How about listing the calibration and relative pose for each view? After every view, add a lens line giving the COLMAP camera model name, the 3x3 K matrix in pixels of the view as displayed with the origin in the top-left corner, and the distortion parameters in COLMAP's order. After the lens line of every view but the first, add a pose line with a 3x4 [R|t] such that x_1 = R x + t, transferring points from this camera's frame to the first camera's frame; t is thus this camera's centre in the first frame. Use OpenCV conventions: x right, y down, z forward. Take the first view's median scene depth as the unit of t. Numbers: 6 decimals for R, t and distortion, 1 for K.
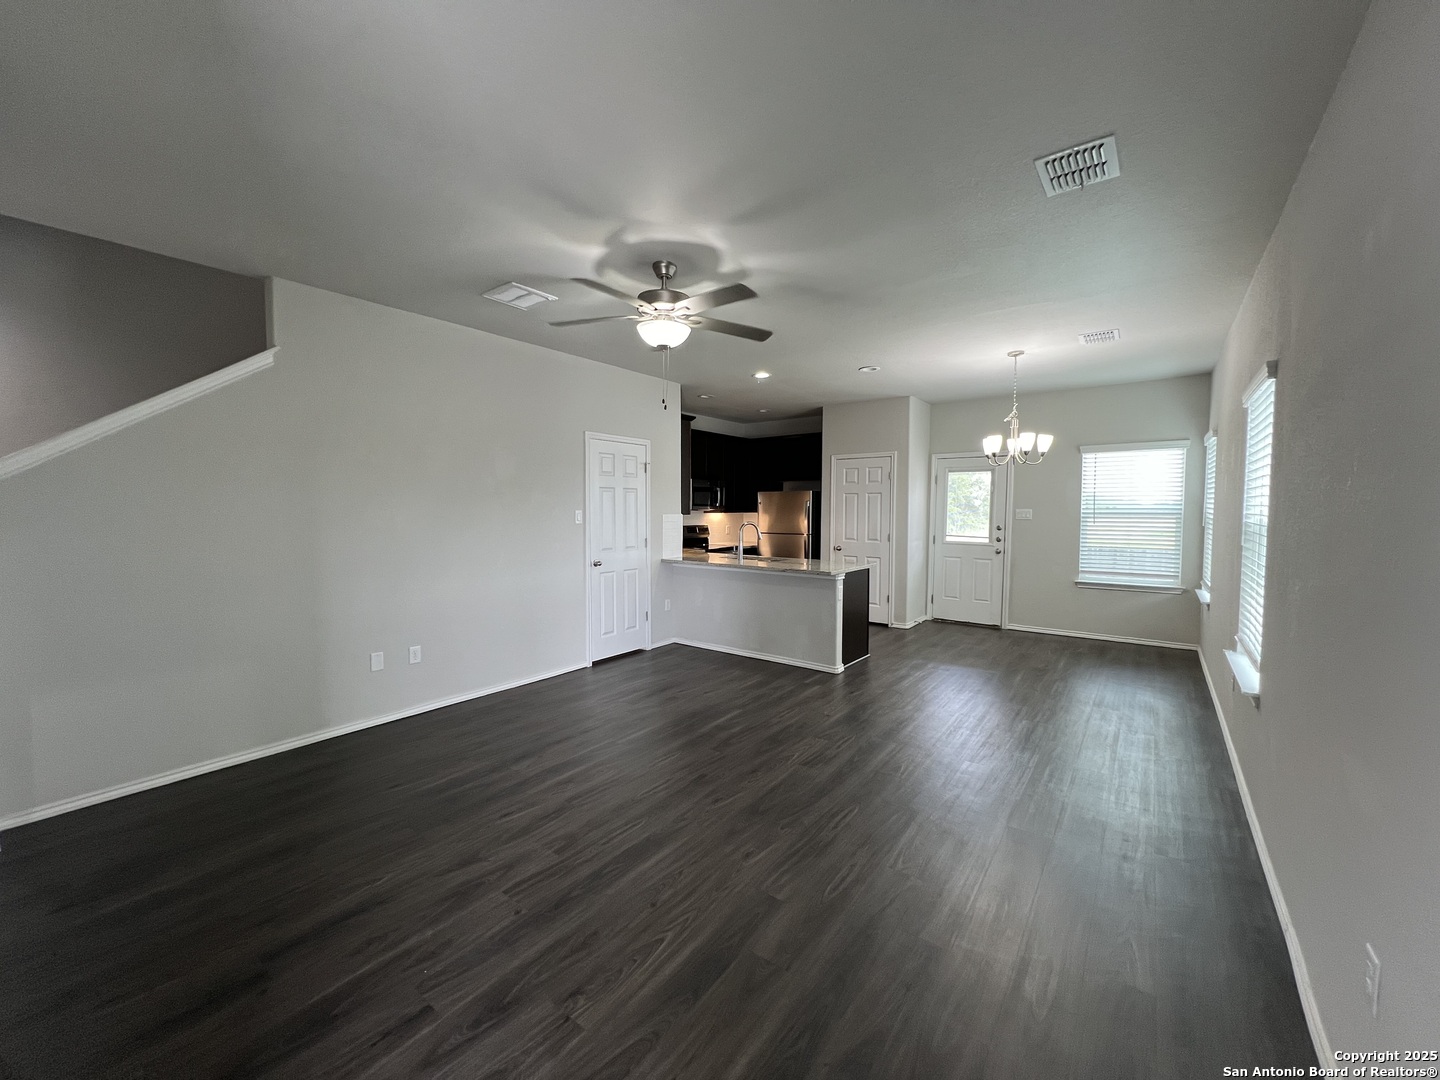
lens RADIAL K [[575.7, 0, 717.0], [0, 575.7, 537.3], [0, 0, 1]] dist [-0.002632, -0.000458]
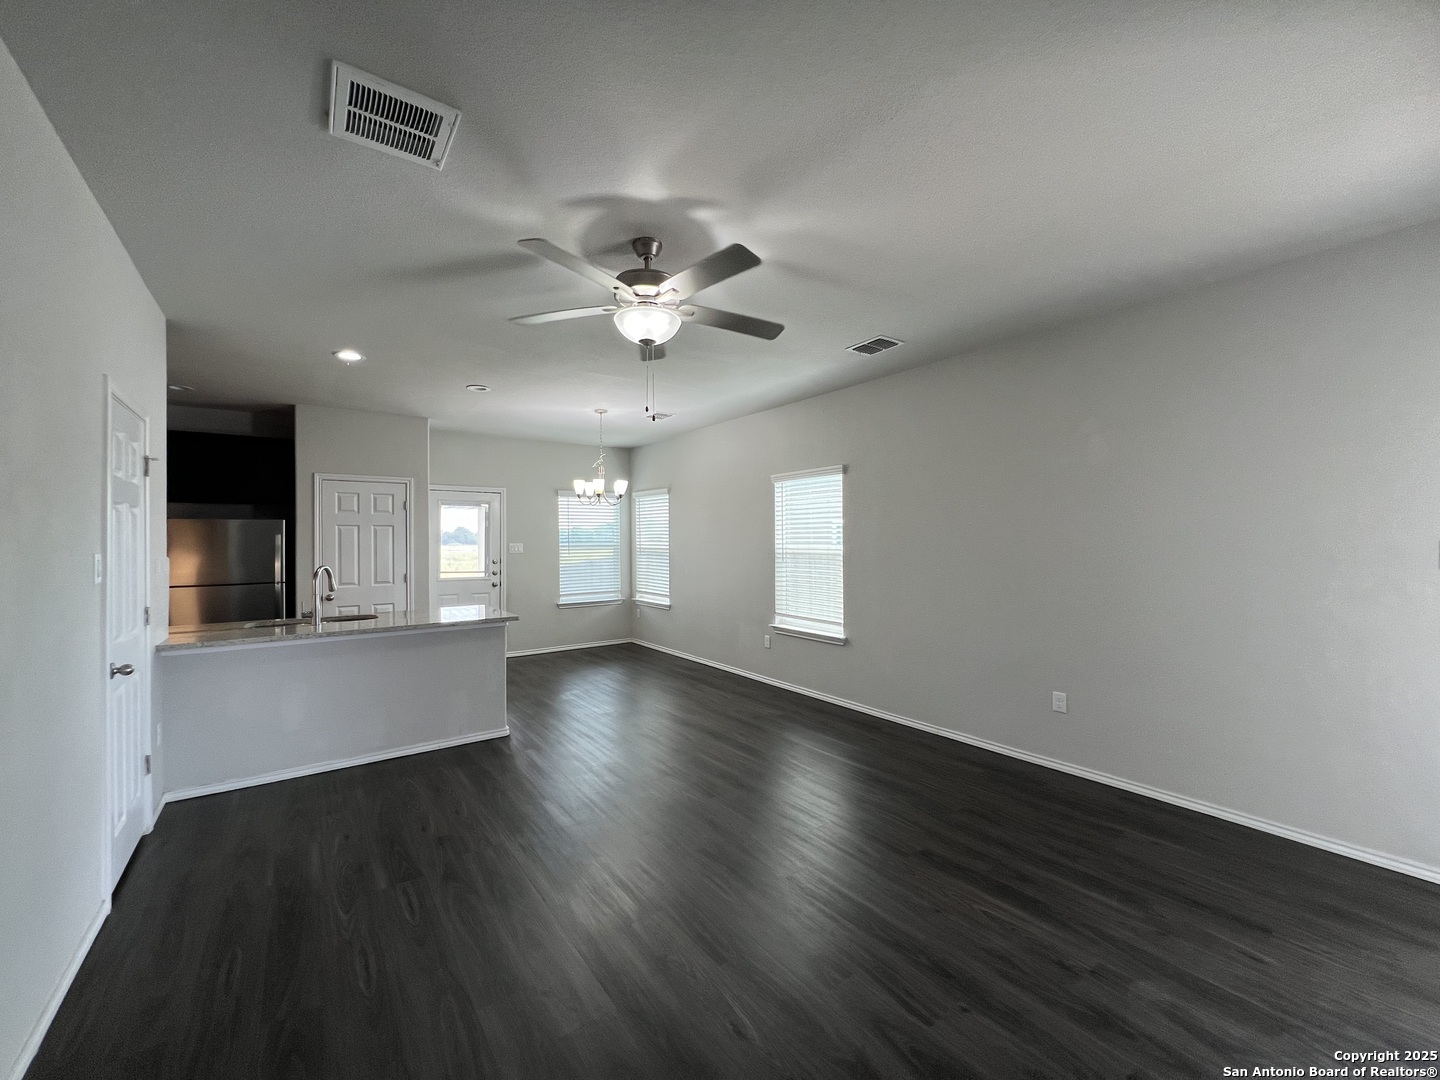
lens RADIAL K [[570.6, 0, 721.5], [0, 570.6, 532.0], [0, 0, 1]] dist [0.000501, 0.000157]
pose [[0.293376, 0.010433, 0.955940, -0.486644], [0.058430, 0.997875, -0.028823, -0.021129], [-0.954210, 0.064312, 0.292144, 0.401016]]
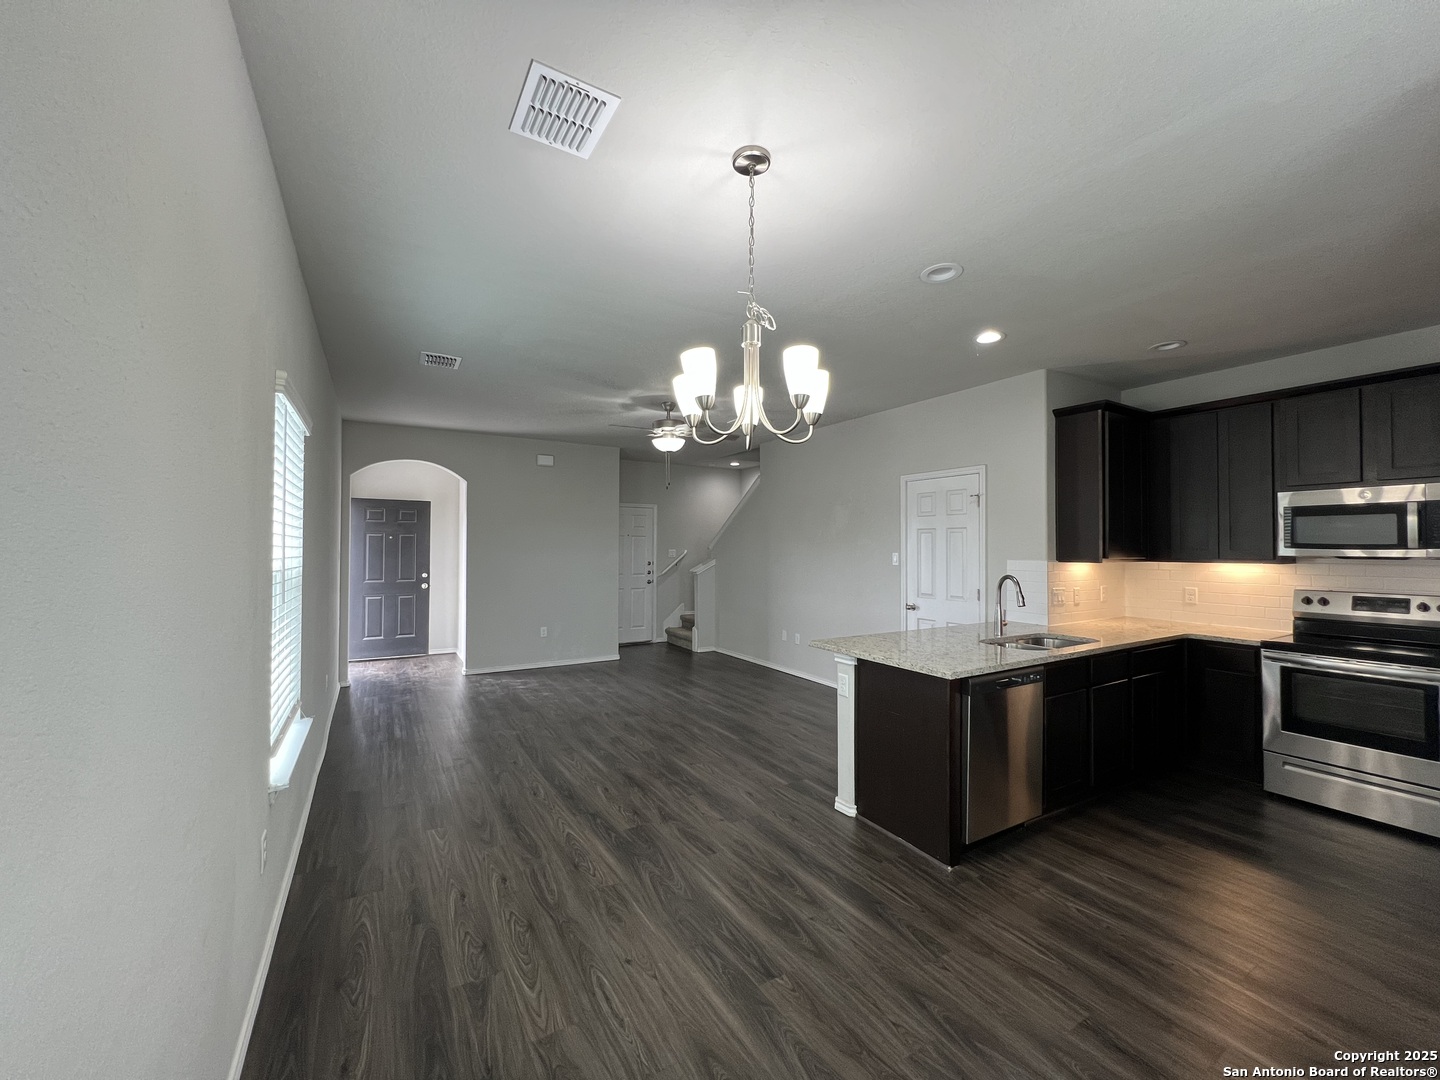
lens RADIAL K [[575.7, 0, 717.0], [0, 575.7, 537.3], [0, 0, 1]] dist [-0.002632, -0.000458]
pose [[-0.384836, -0.007916, -0.922951, 0.812292], [-0.032523, 0.999459, 0.004988, -0.065873], [0.922412, 0.031937, -0.384885, 1.044337]]
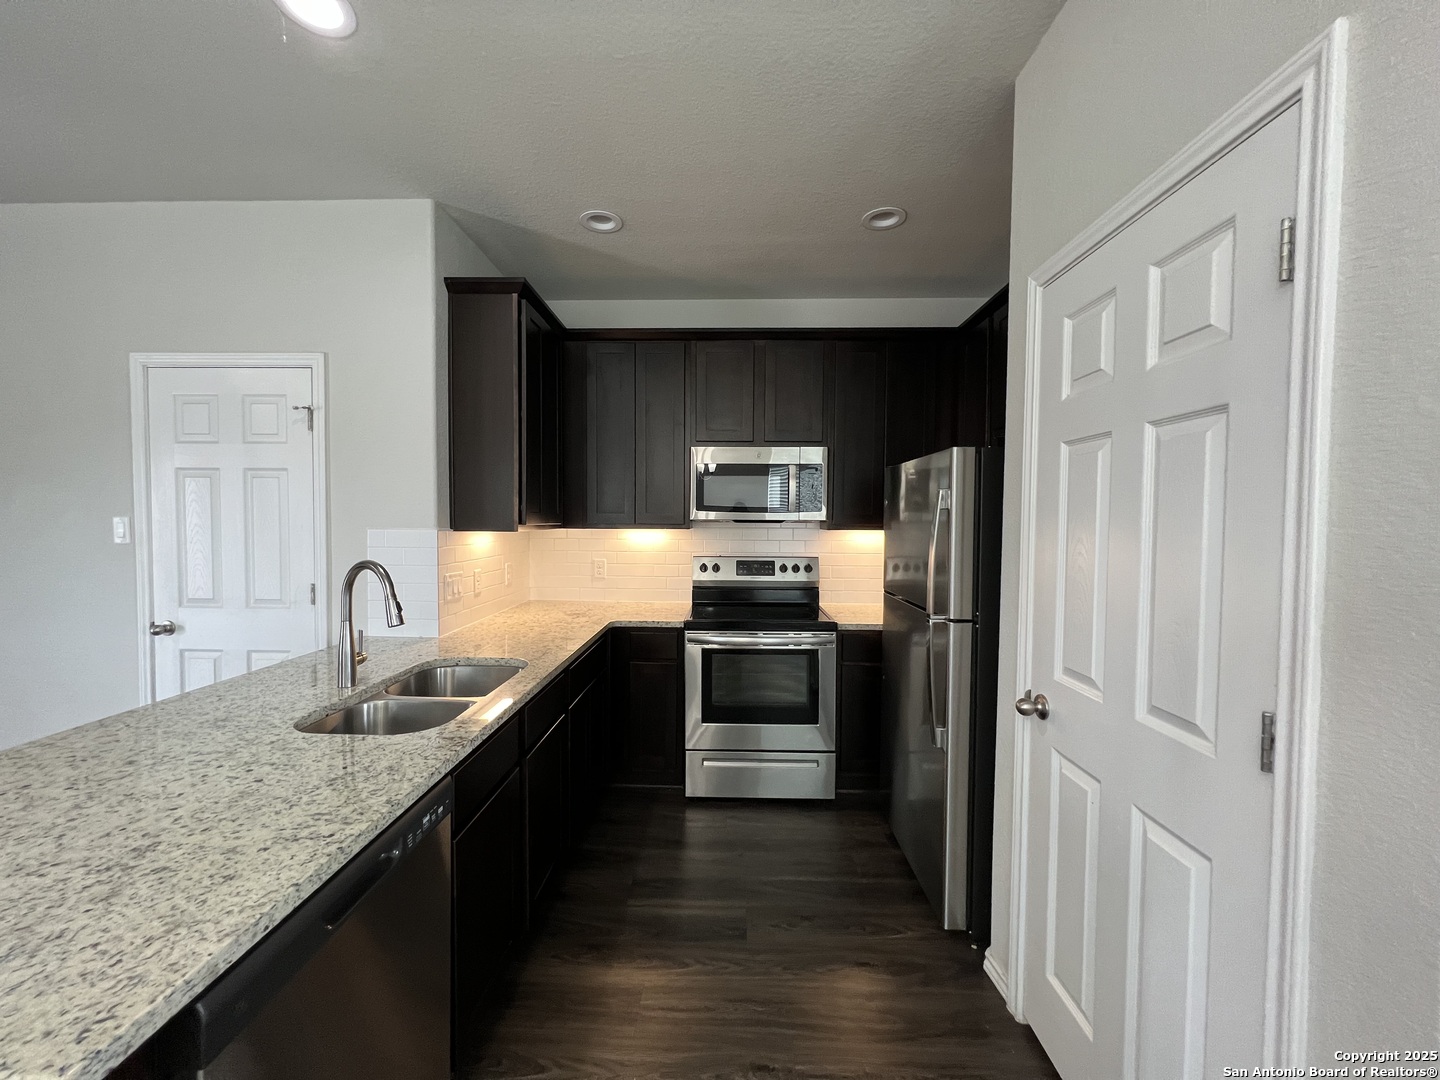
lens RADIAL K [[575.7, 0, 717.0], [0, 575.7, 537.3], [0, 0, 1]] dist [-0.002632, -0.000458]
pose [[0.572861, 0.040695, -0.818642, 0.434812], [-0.041521, 0.998925, 0.020602, -0.057631], [0.818600, 0.022189, 0.573935, 1.076497]]
